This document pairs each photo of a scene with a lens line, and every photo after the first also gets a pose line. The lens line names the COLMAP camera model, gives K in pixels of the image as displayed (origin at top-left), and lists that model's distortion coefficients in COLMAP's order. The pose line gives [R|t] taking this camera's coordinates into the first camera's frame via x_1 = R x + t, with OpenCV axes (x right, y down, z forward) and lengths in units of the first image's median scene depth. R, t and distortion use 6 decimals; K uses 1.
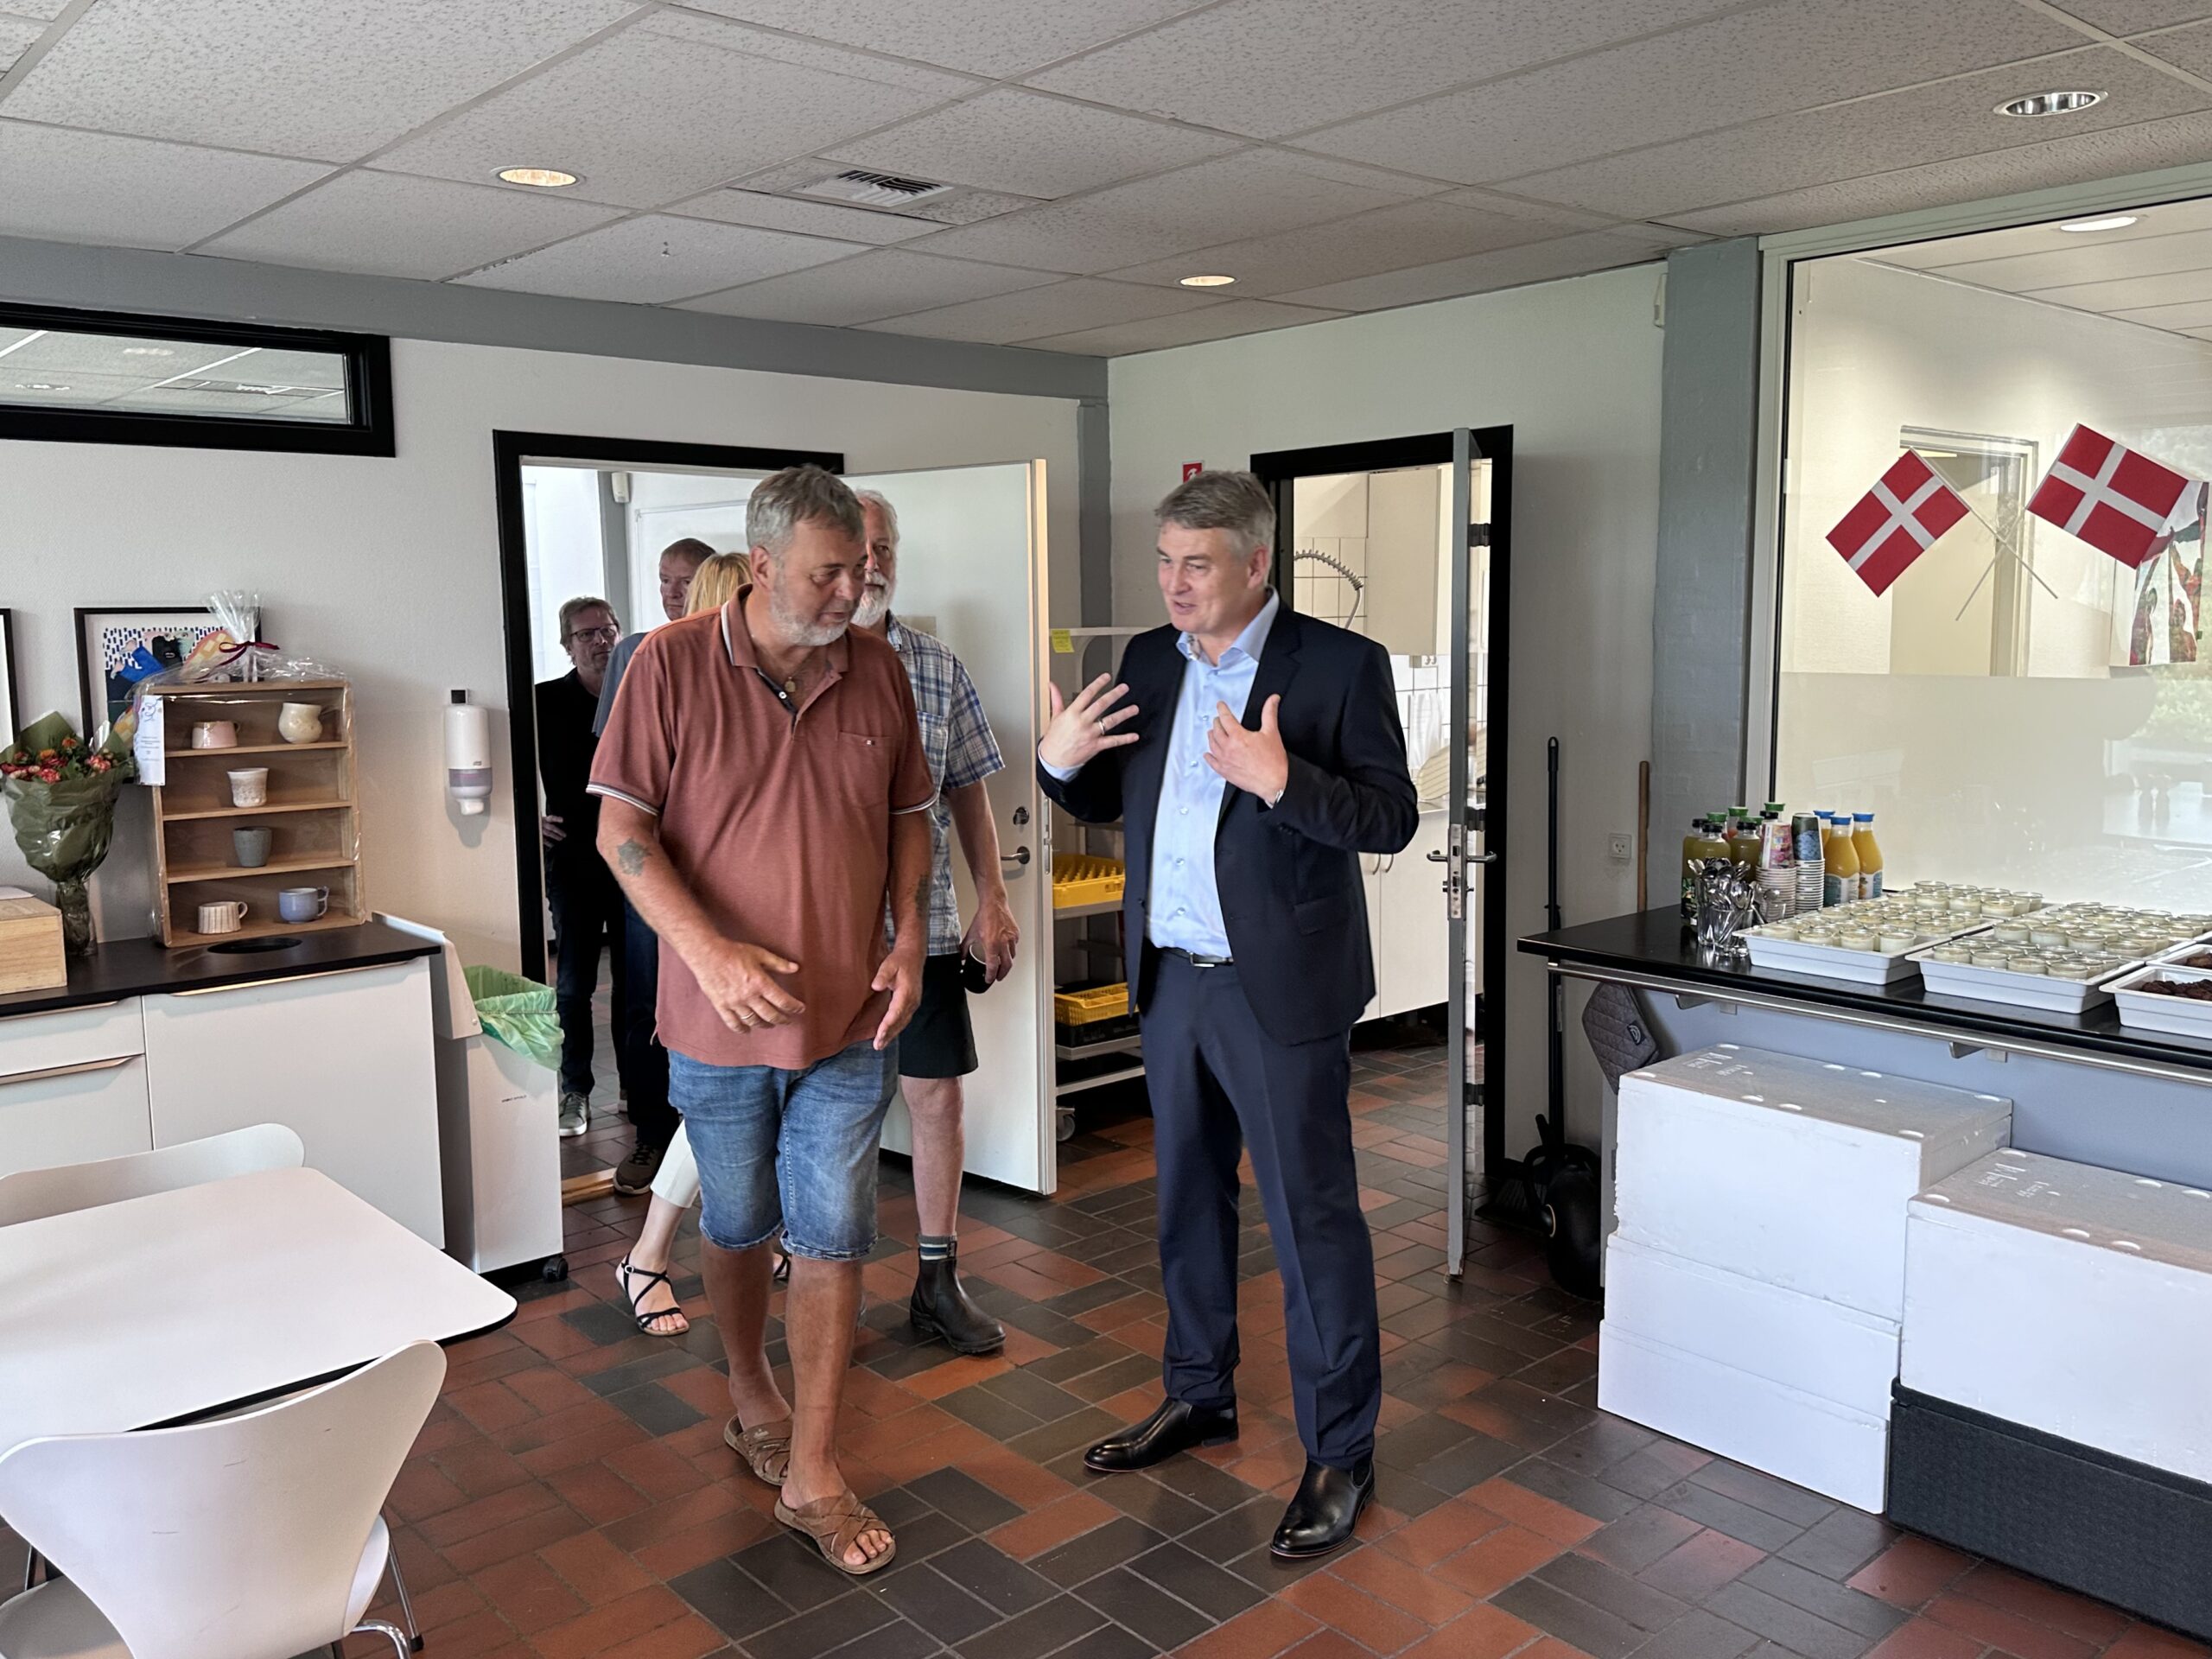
lens RADIAL K [[1813.0, 0, 1109.6], [0, 1813.0, 831.6], [0, 0, 1]] dist [0.058283, -0.085239]
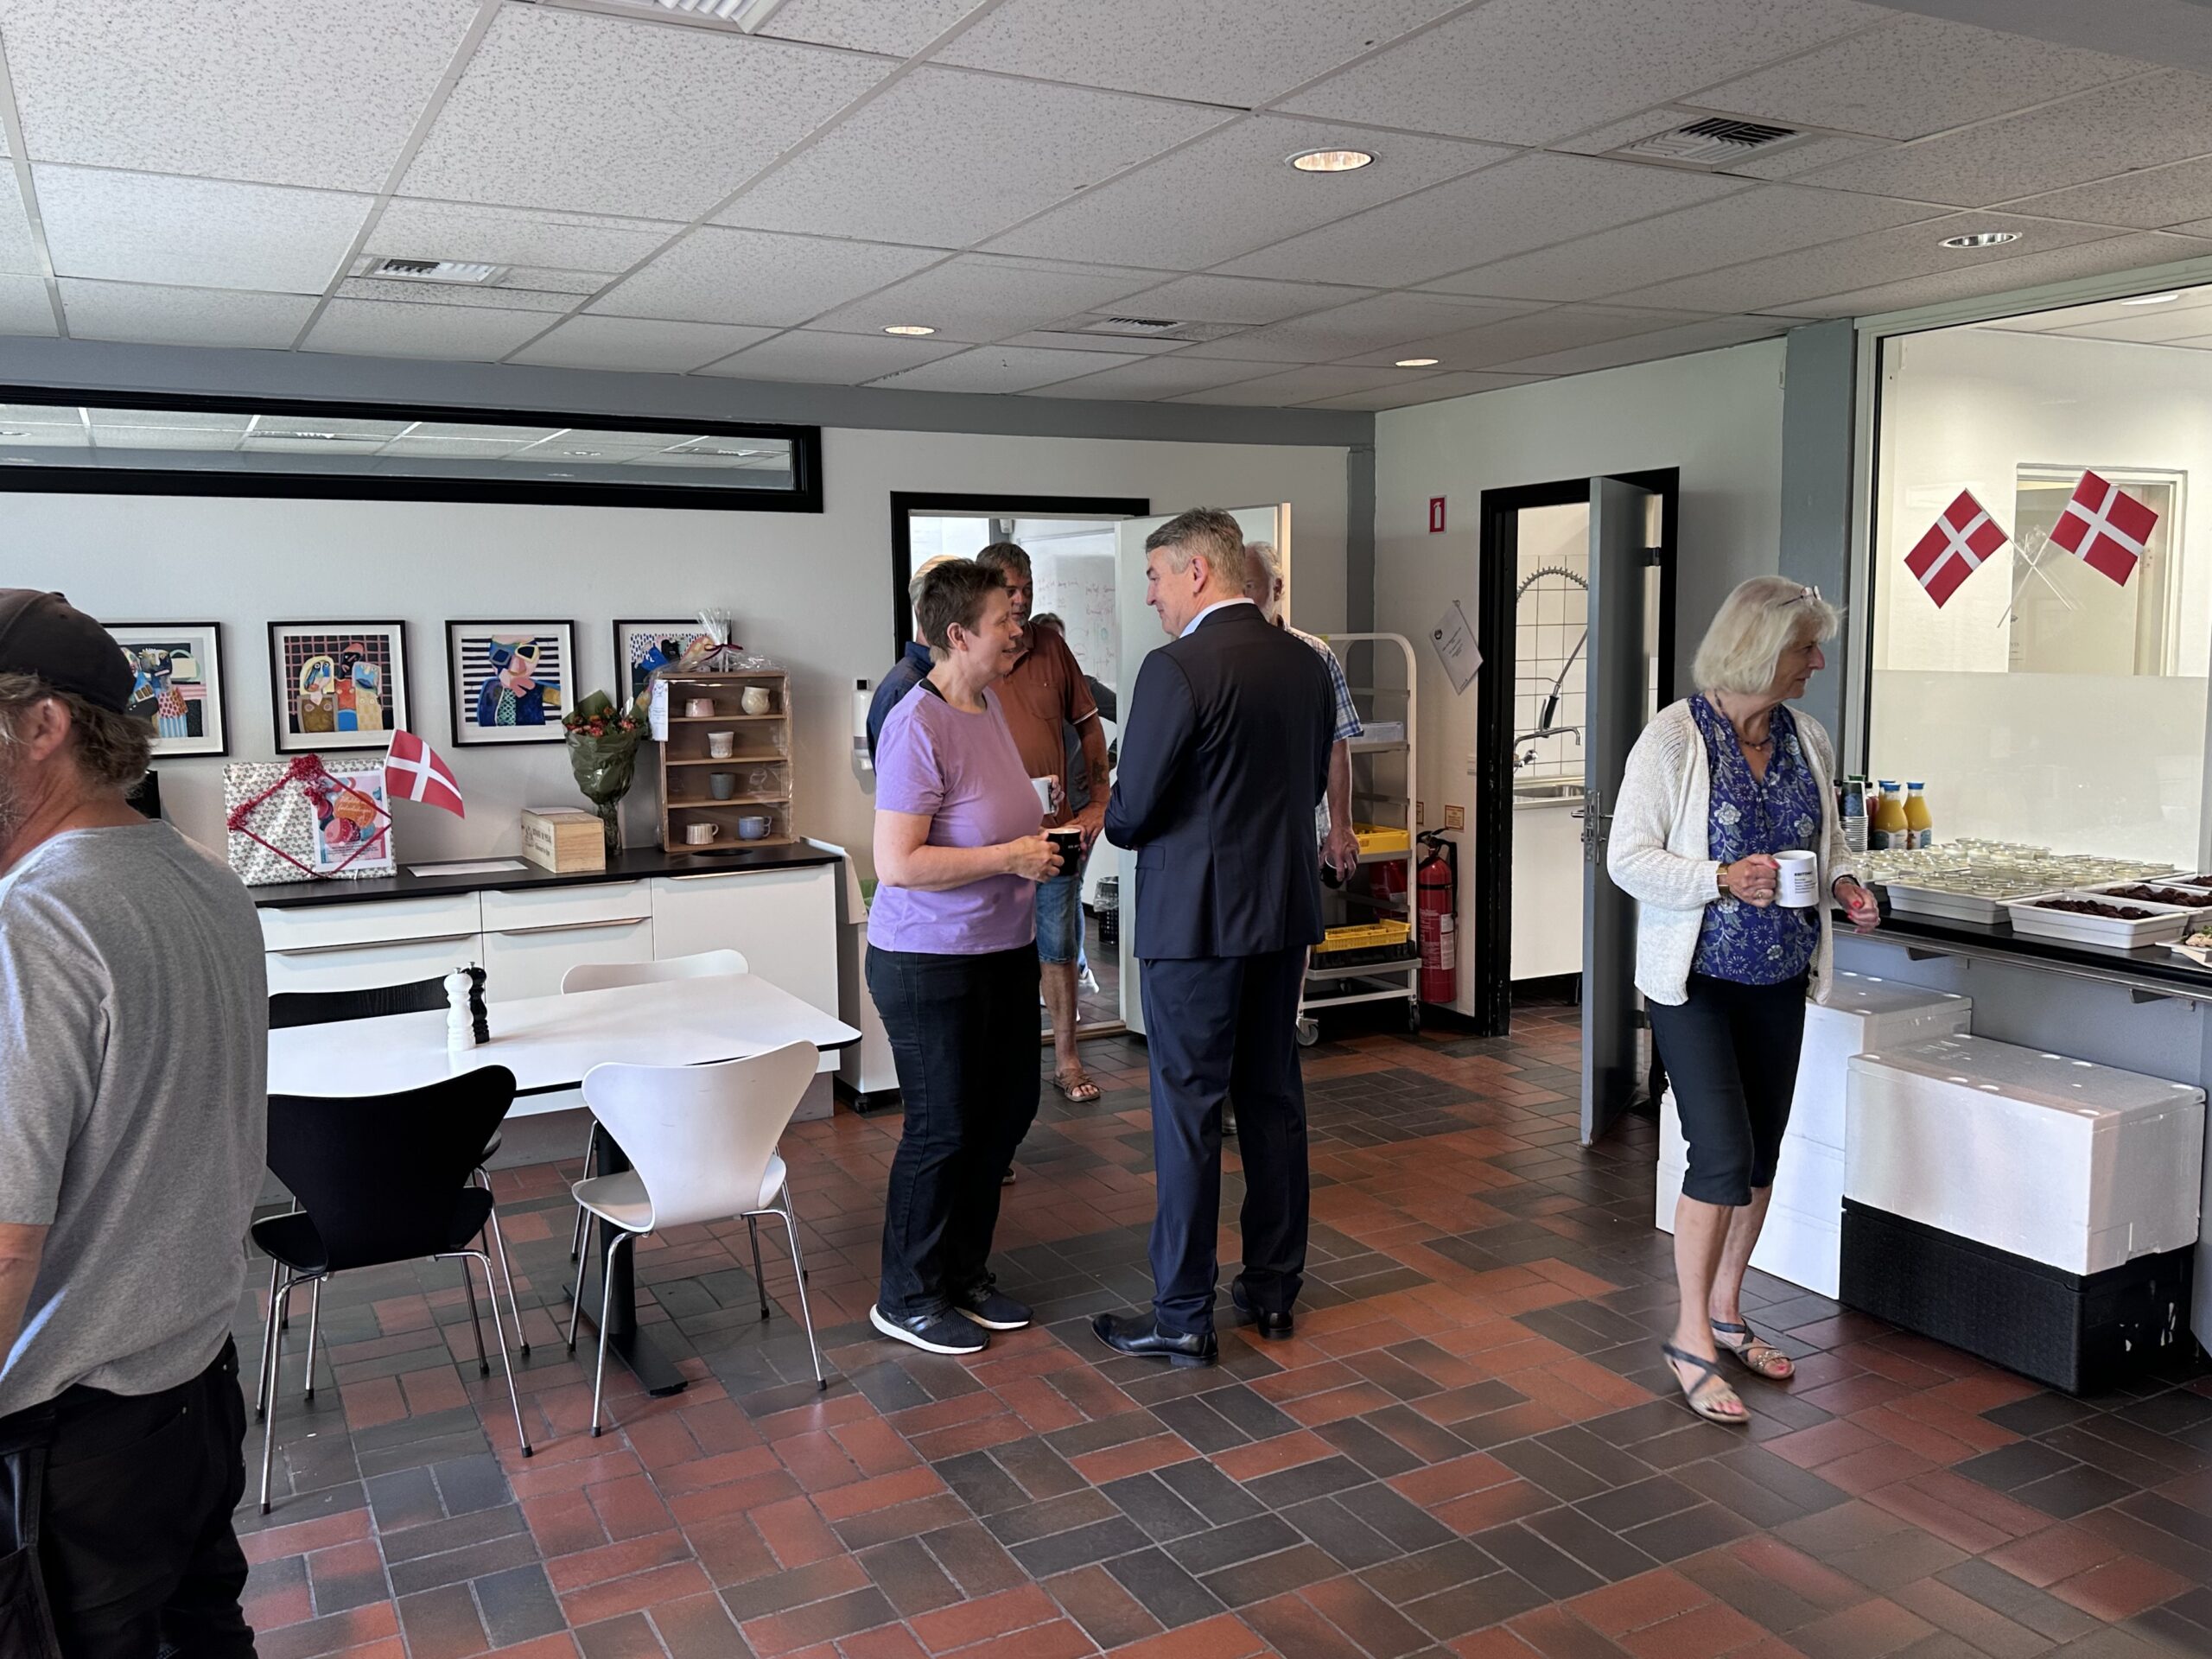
lens RADIAL K [[1813.0, 0, 1114.4], [0, 1813.0, 835.1], [0, 0, 1]] dist [0.058283, -0.085239]
pose [[0.973852, 0.026397, -0.225643, 0.153446], [-0.026750, 0.999641, 0.001497, 0.036645], [0.225602, 0.004578, 0.974209, -0.318701]]
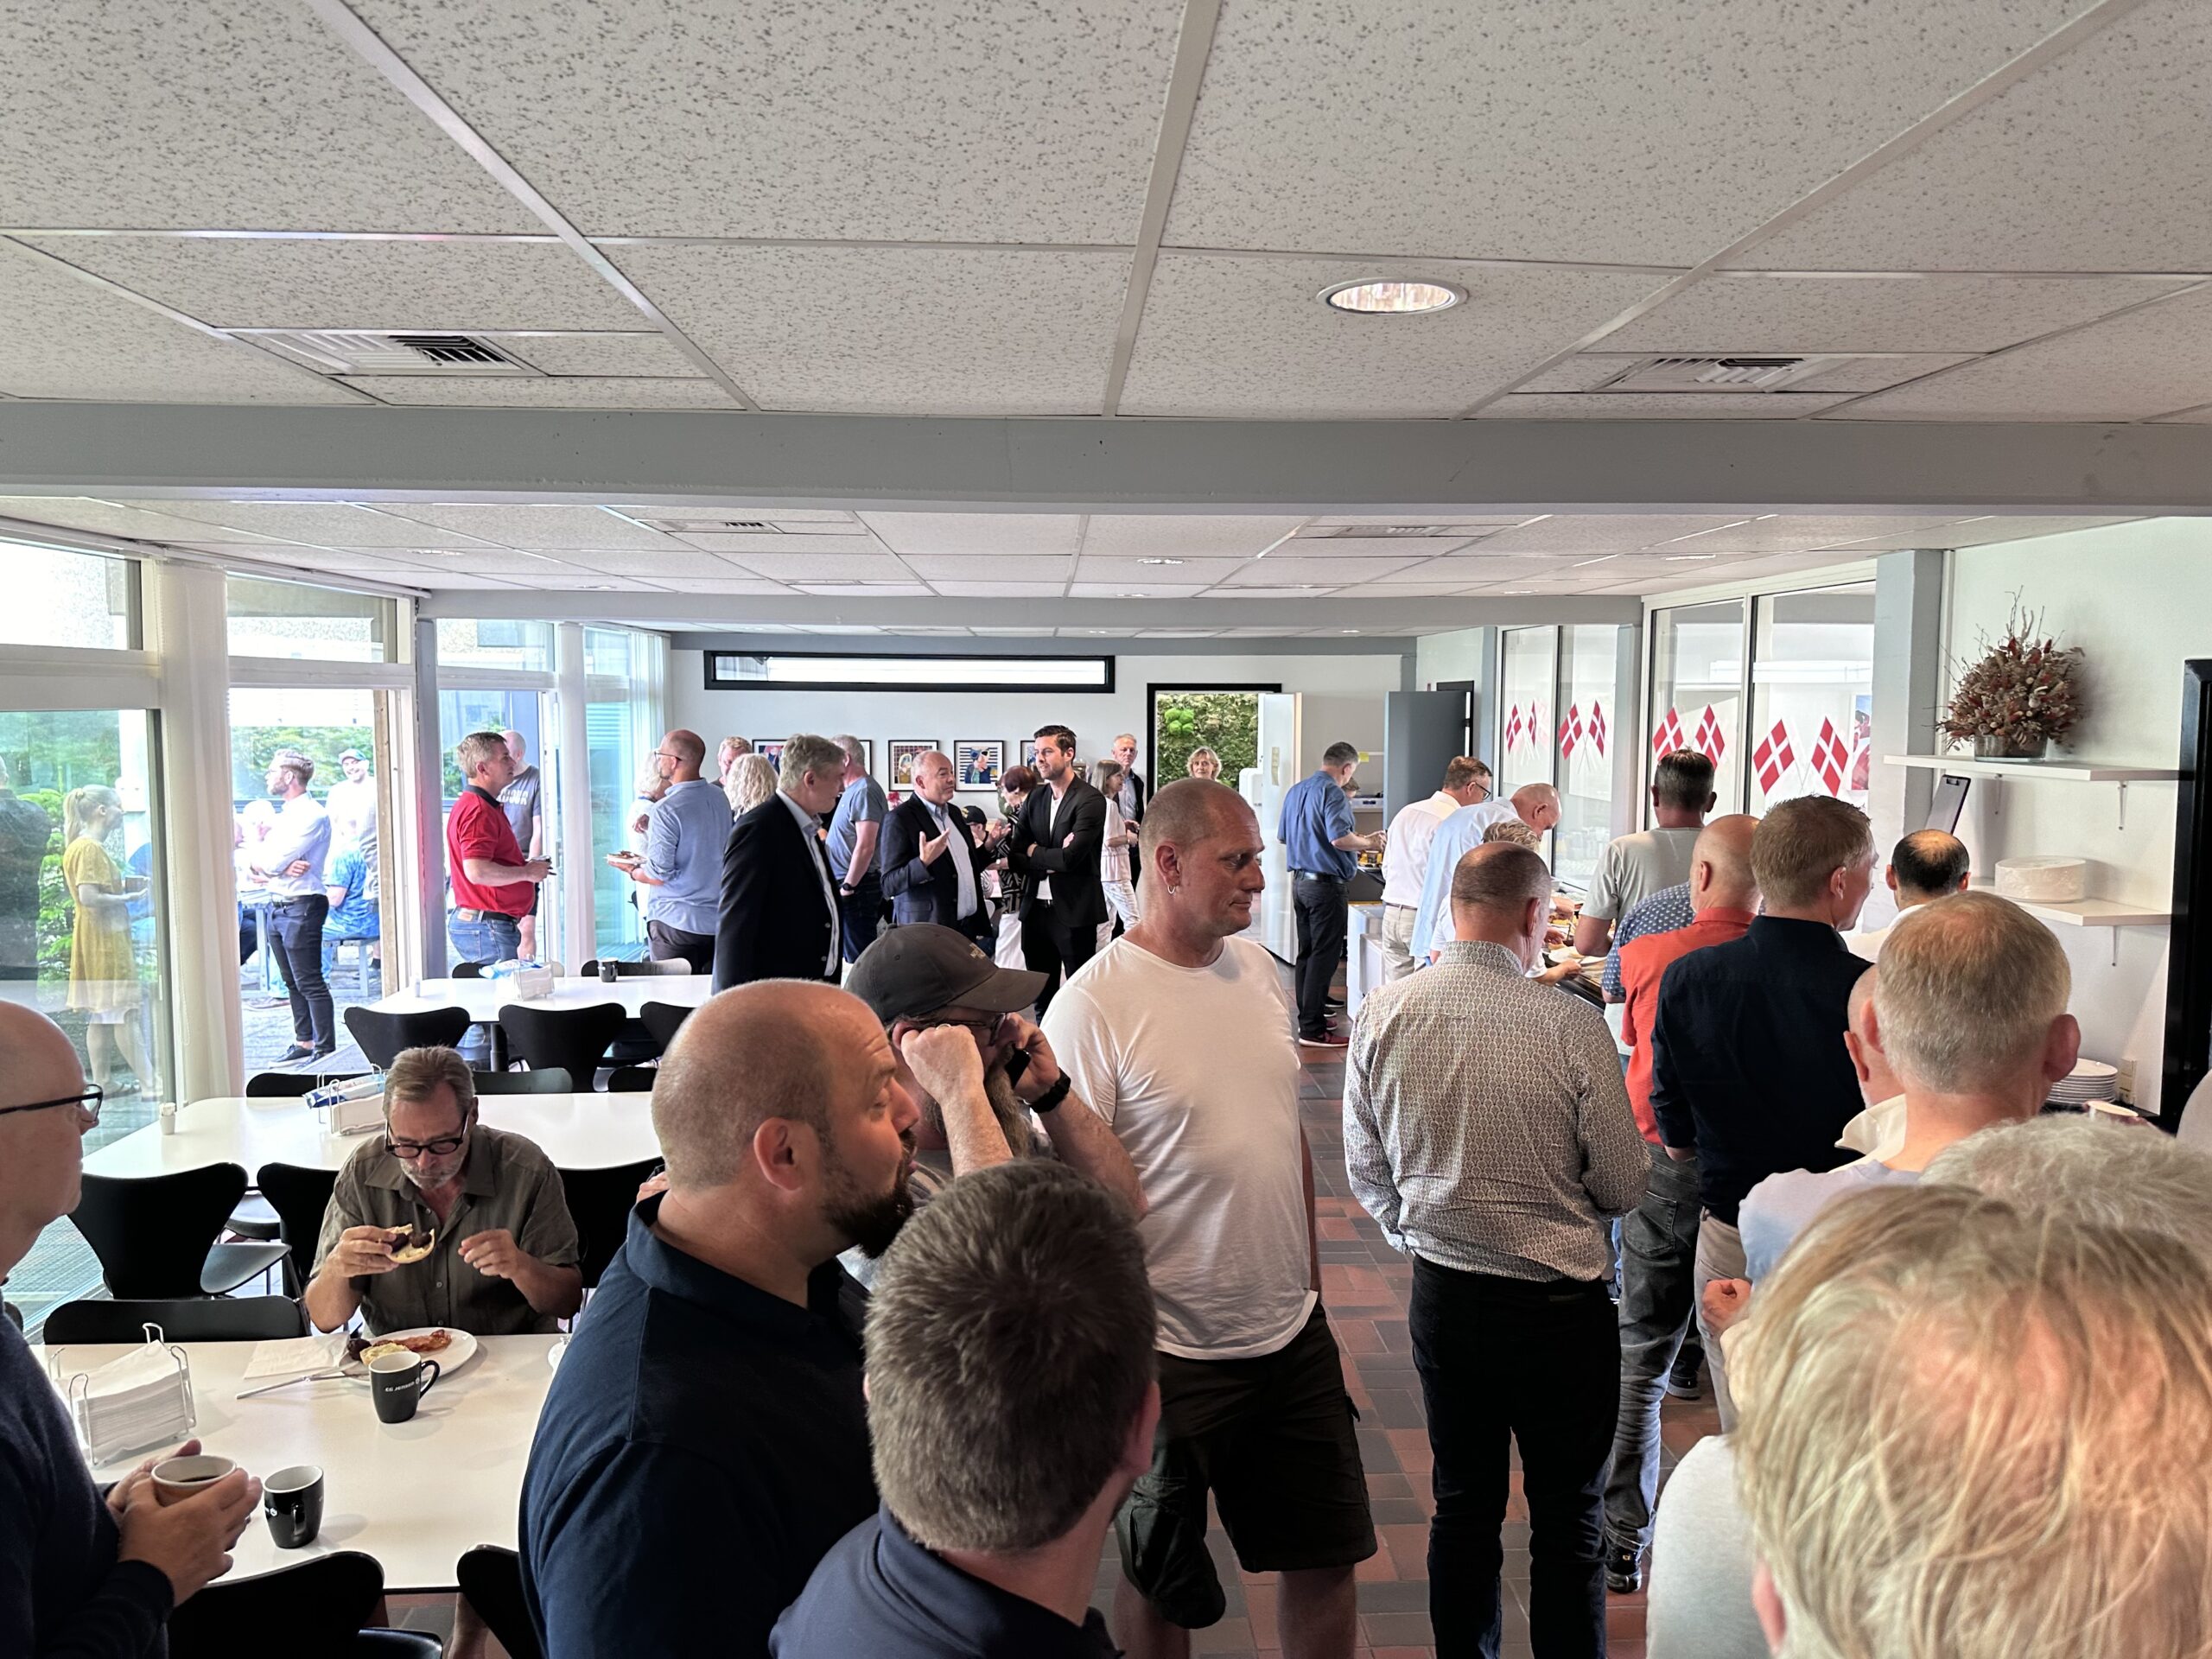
lens RADIAL K [[1536.9, 0, 1107.5], [0, 1536.9, 831.4], [0, 0, 1]] dist [0.000160, -0.000059]
pose [[0.784491, 0.065107, -0.616714, 1.325790], [-0.085599, 0.996323, -0.003704, 0.045328], [0.614205, 0.055696, 0.787179, -1.143958]]
